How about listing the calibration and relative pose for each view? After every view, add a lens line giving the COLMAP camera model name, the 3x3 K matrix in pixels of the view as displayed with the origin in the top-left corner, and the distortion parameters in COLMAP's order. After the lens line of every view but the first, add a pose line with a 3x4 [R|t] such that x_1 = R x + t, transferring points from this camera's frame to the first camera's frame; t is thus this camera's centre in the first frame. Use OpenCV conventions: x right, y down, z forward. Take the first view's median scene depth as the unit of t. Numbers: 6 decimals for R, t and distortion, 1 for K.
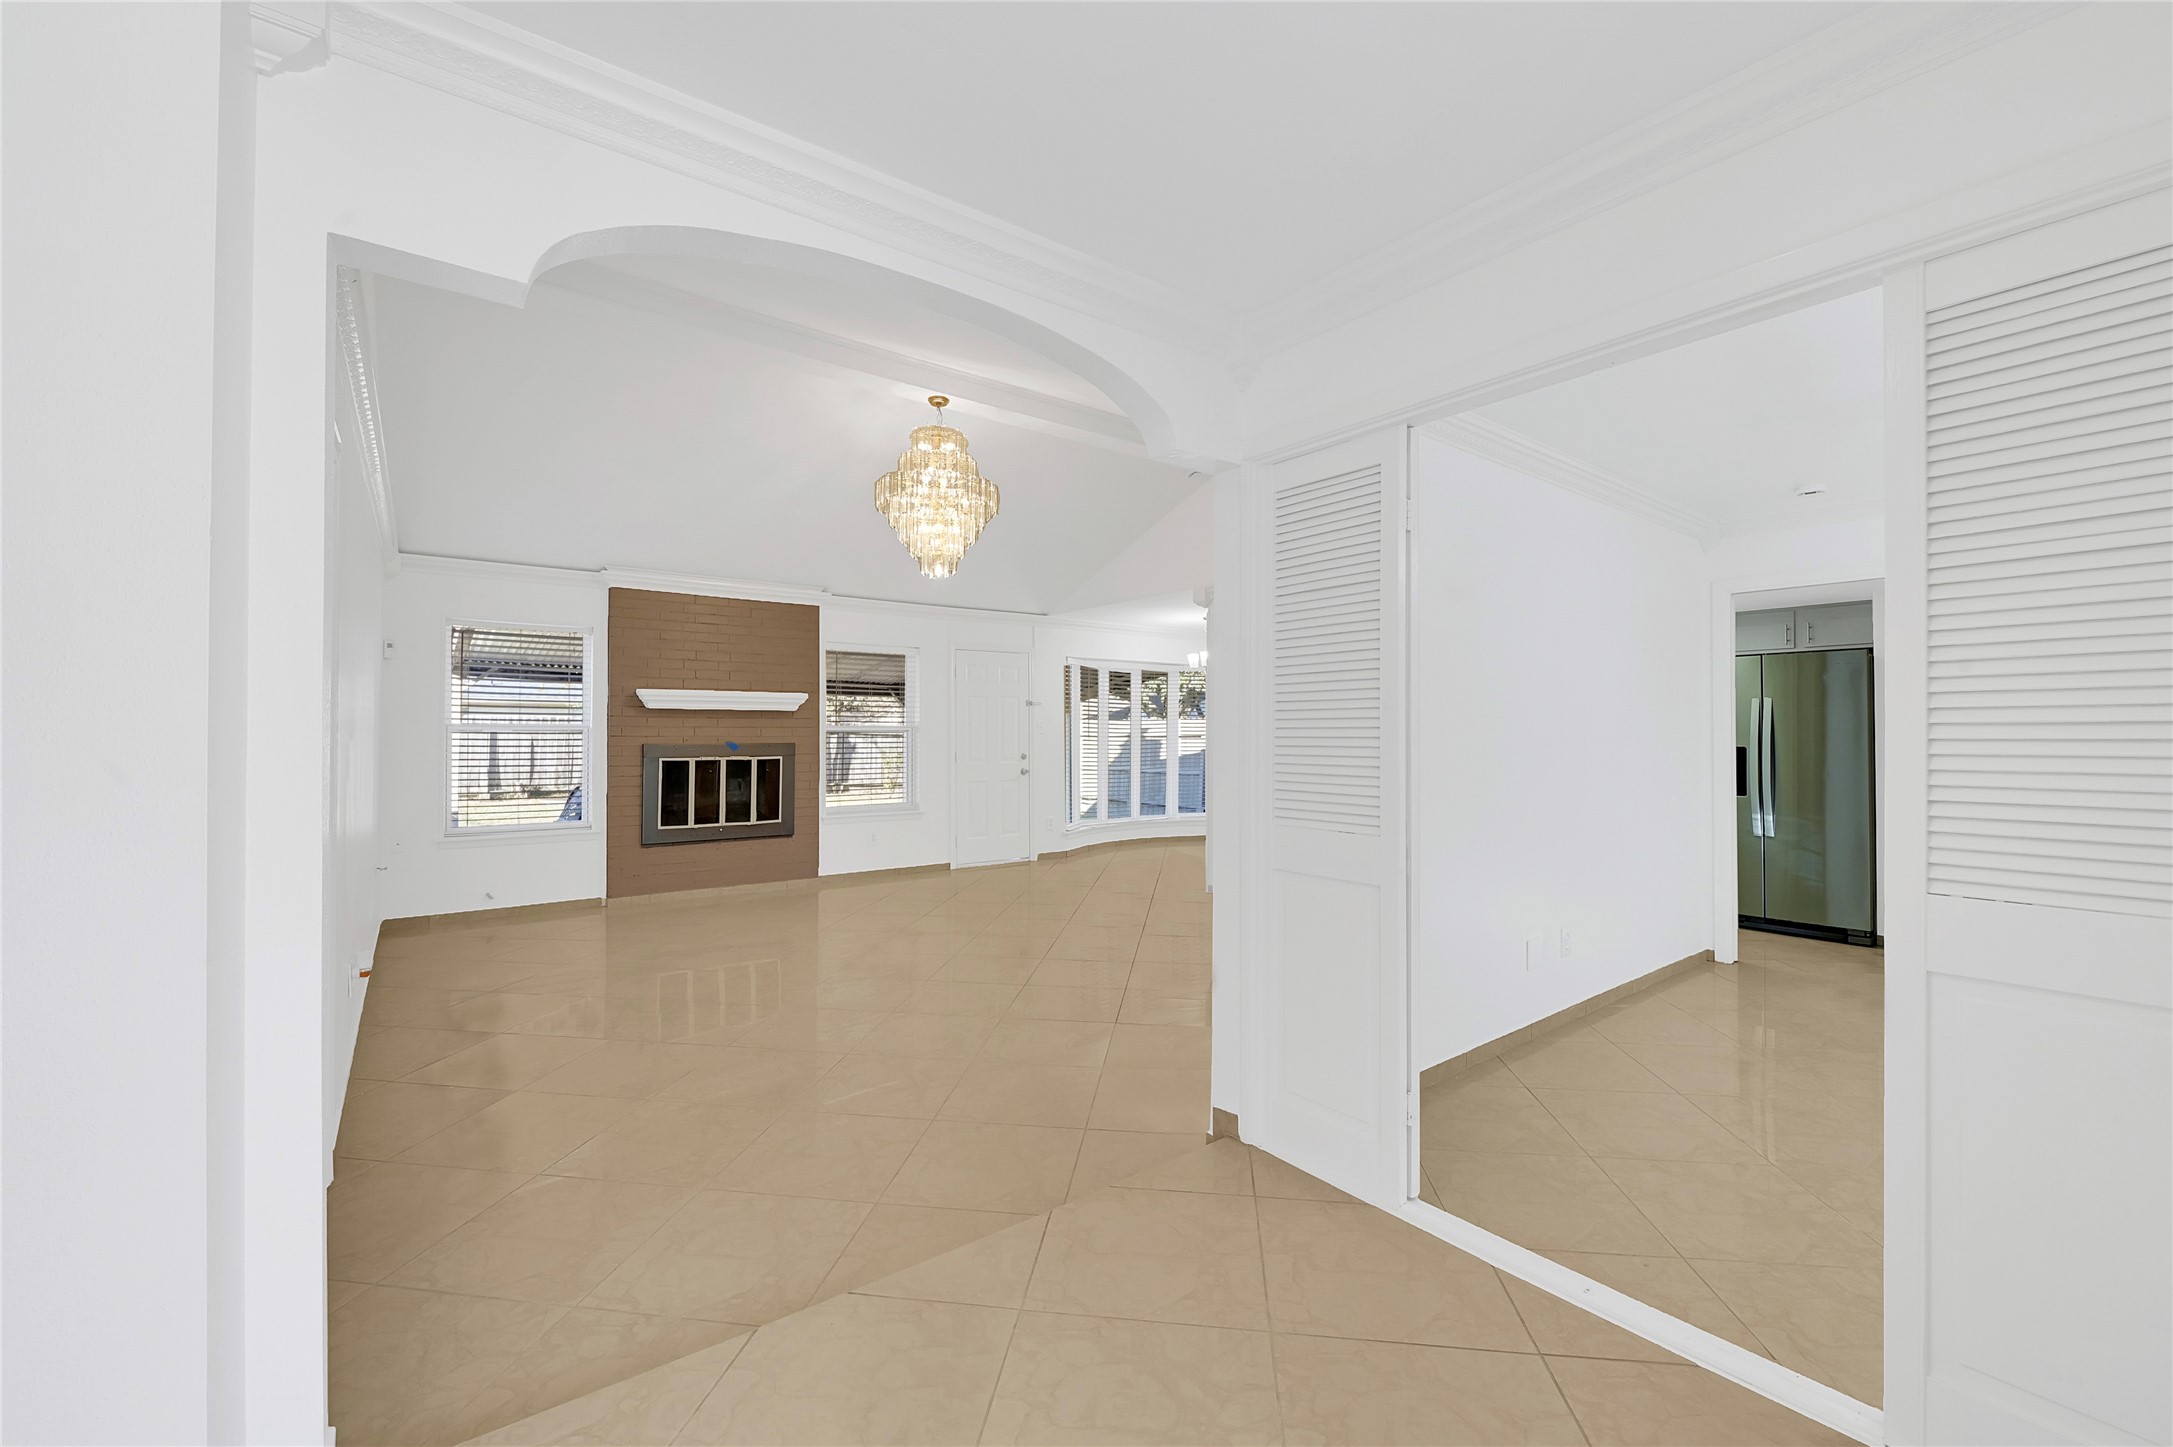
lens RADIAL K [[936.1, 0, 1092.8], [0, 936.1, 726.1], [0, 0, 1]] dist [-0.001208, 0.000740]
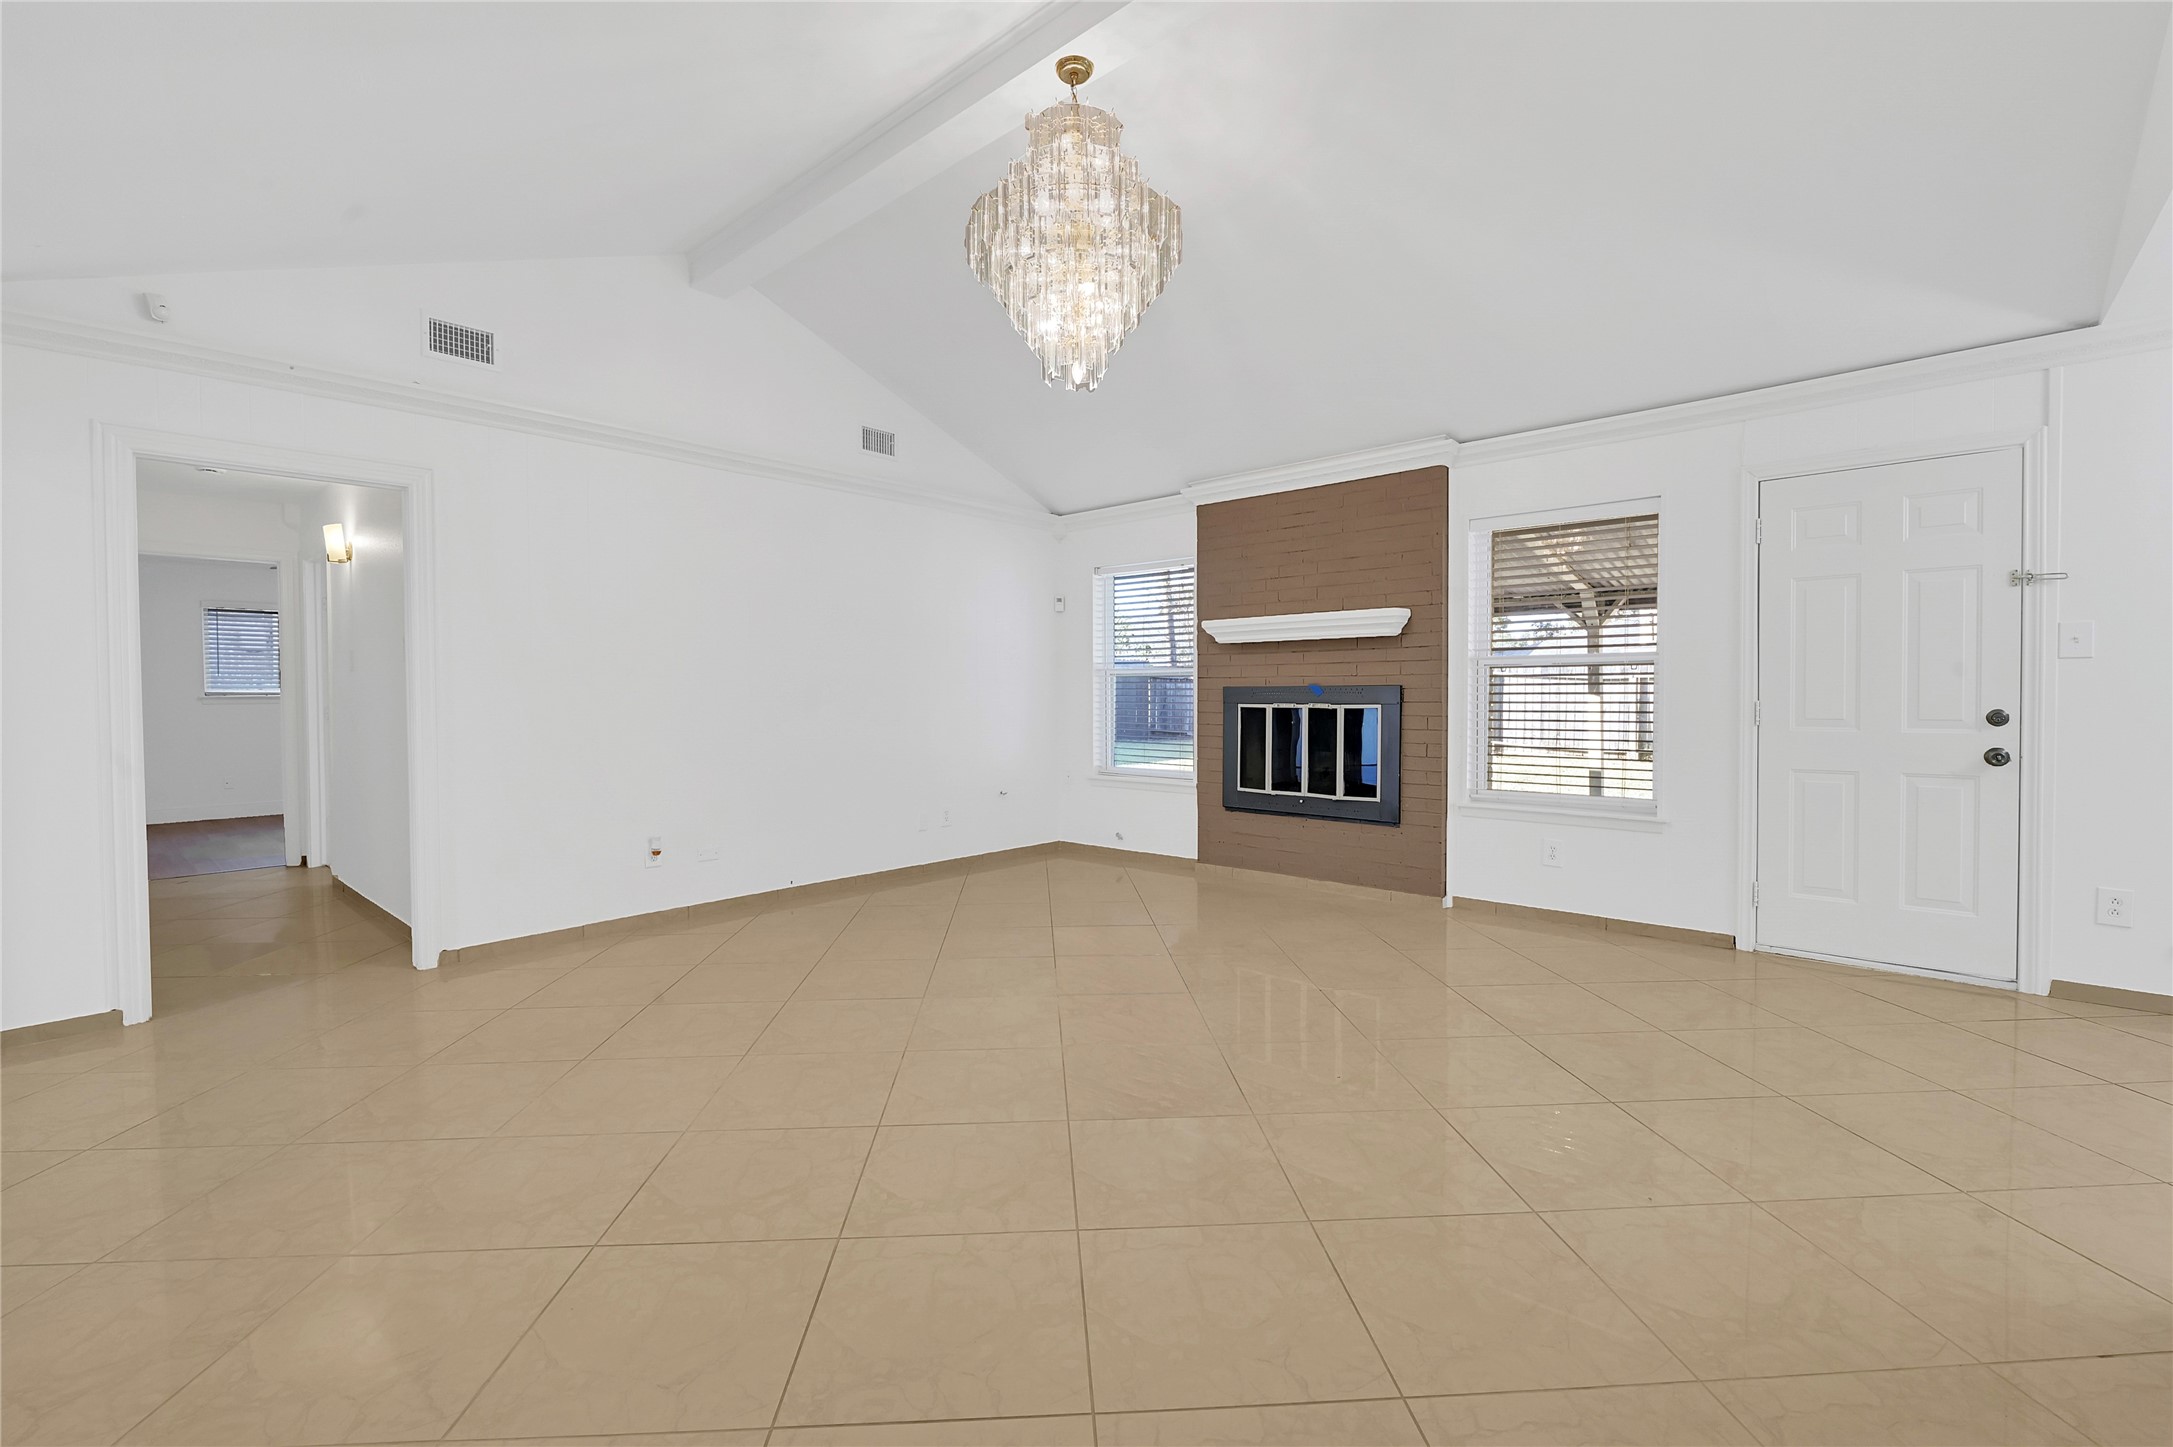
lens RADIAL K [[936.1, 0, 1083.8], [0, 936.1, 722.4], [0, 0, 1]] dist [-0.001208, 0.000740]
pose [[0.162200, 0.029932, -0.986304, 0.301294], [0.012227, 0.999402, 0.032340, 0.020873], [0.986682, -0.017306, 0.161737, 0.690042]]
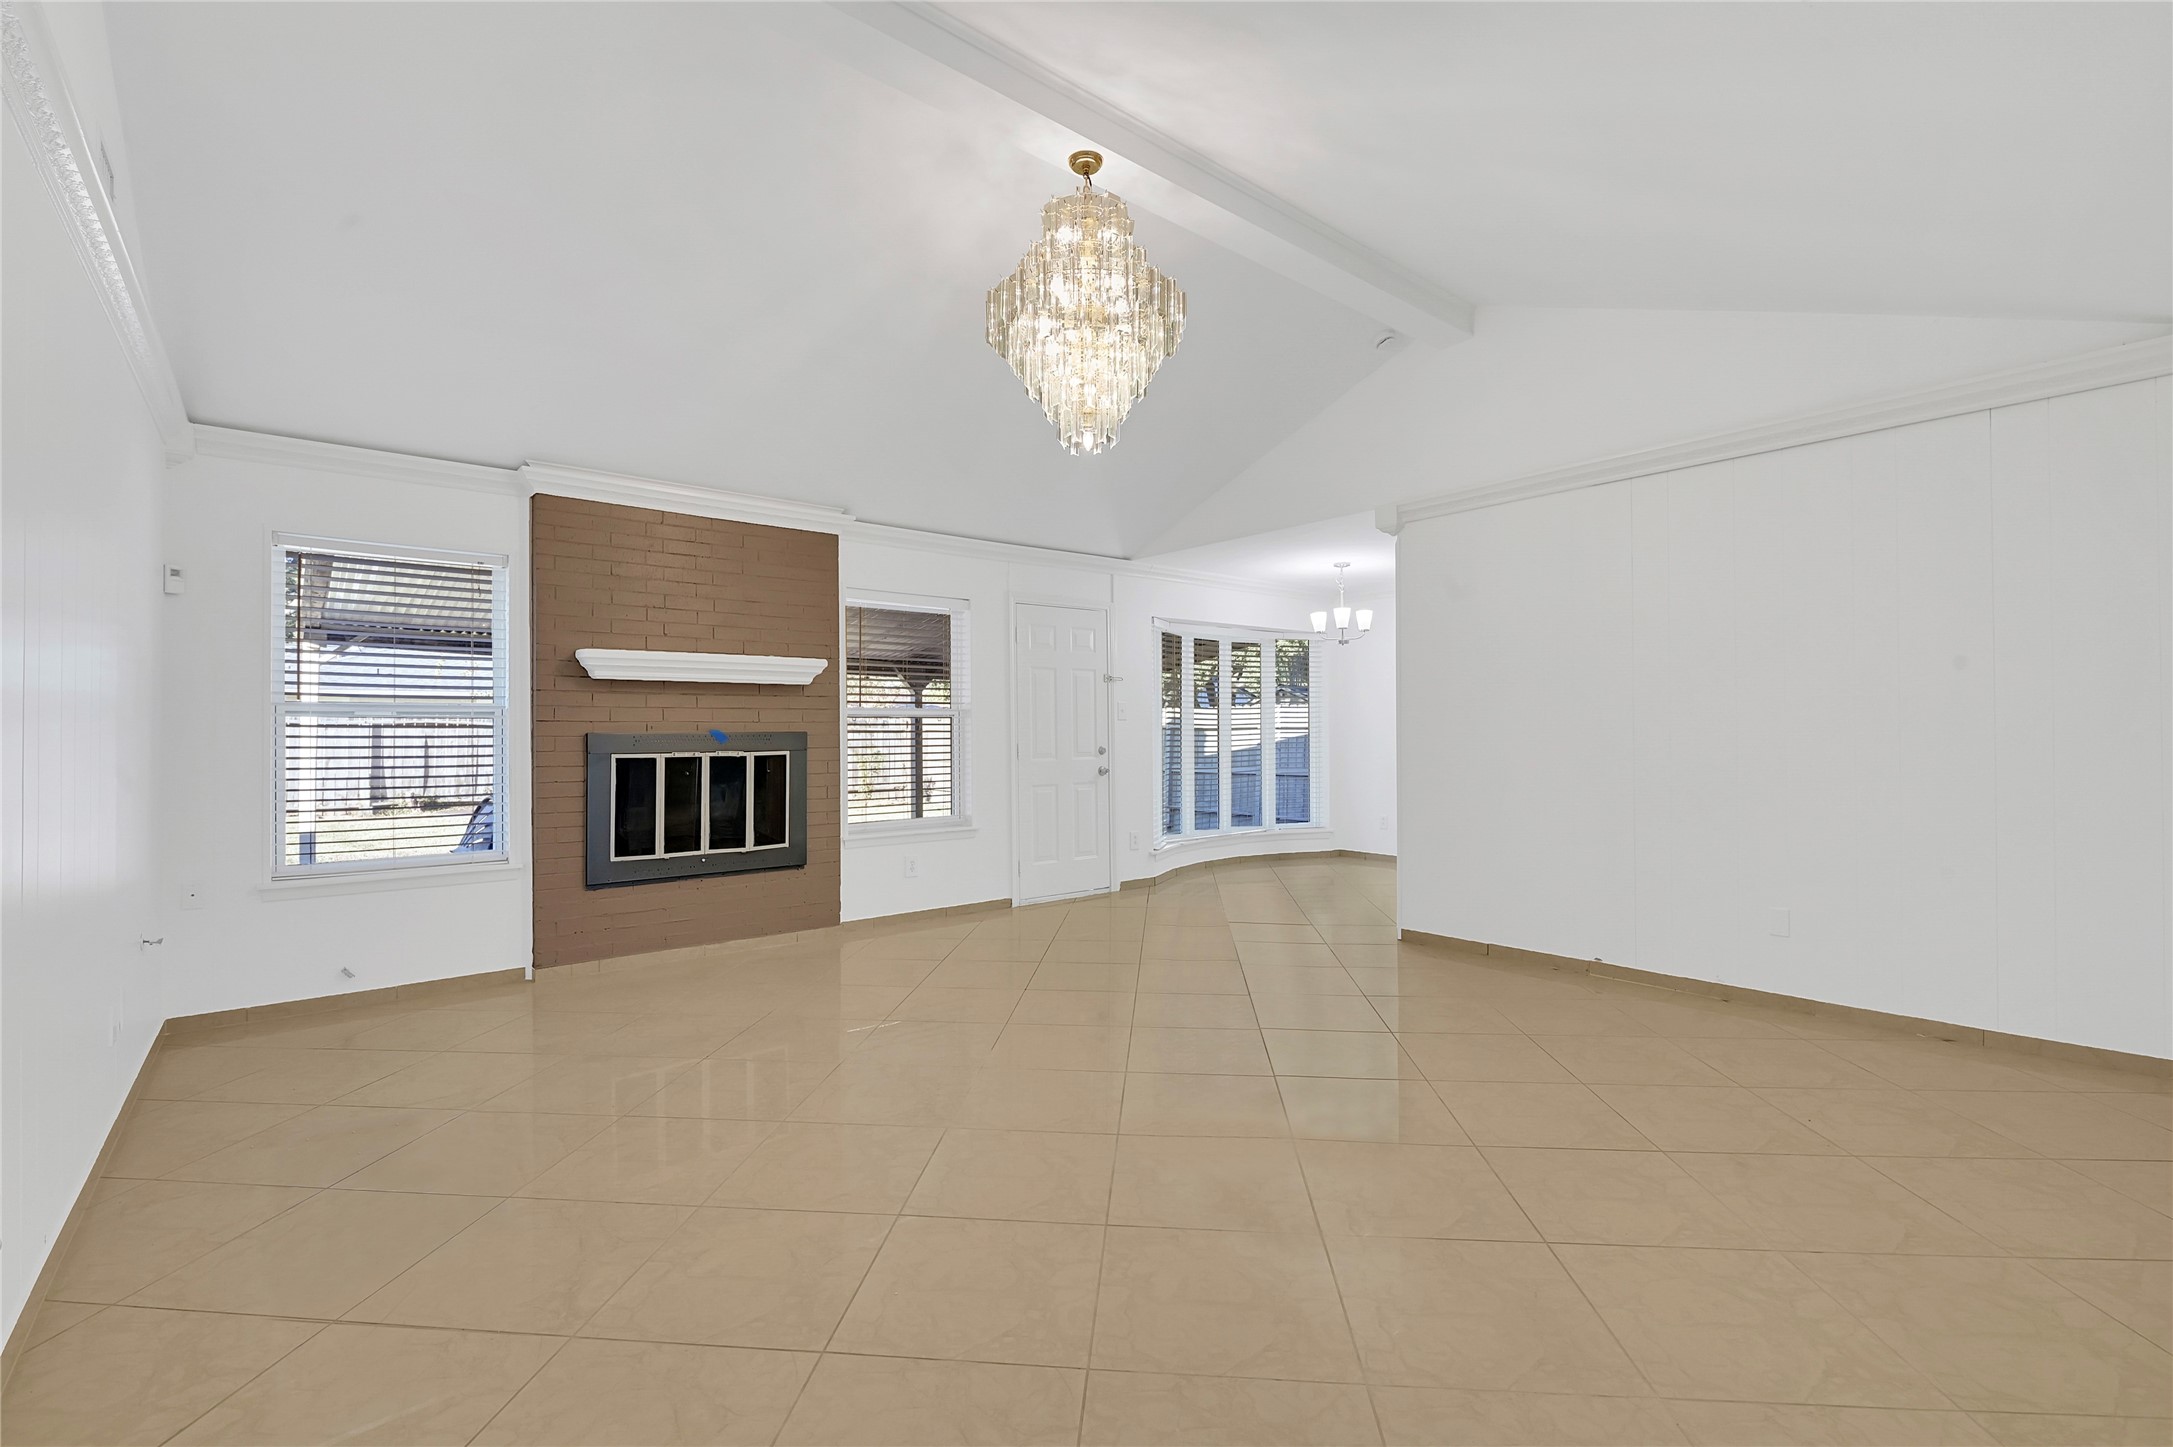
lens RADIAL K [[989.1, 0, 1081.7], [0, 989.1, 733.9], [0, 0, 1]] dist [-0.008530, -0.001609]
pose [[0.998972, -0.007699, 0.044662, -0.152022], [0.007351, 0.999941, 0.007957, 0.015572], [-0.044720, -0.007620, 0.998970, 0.269845]]
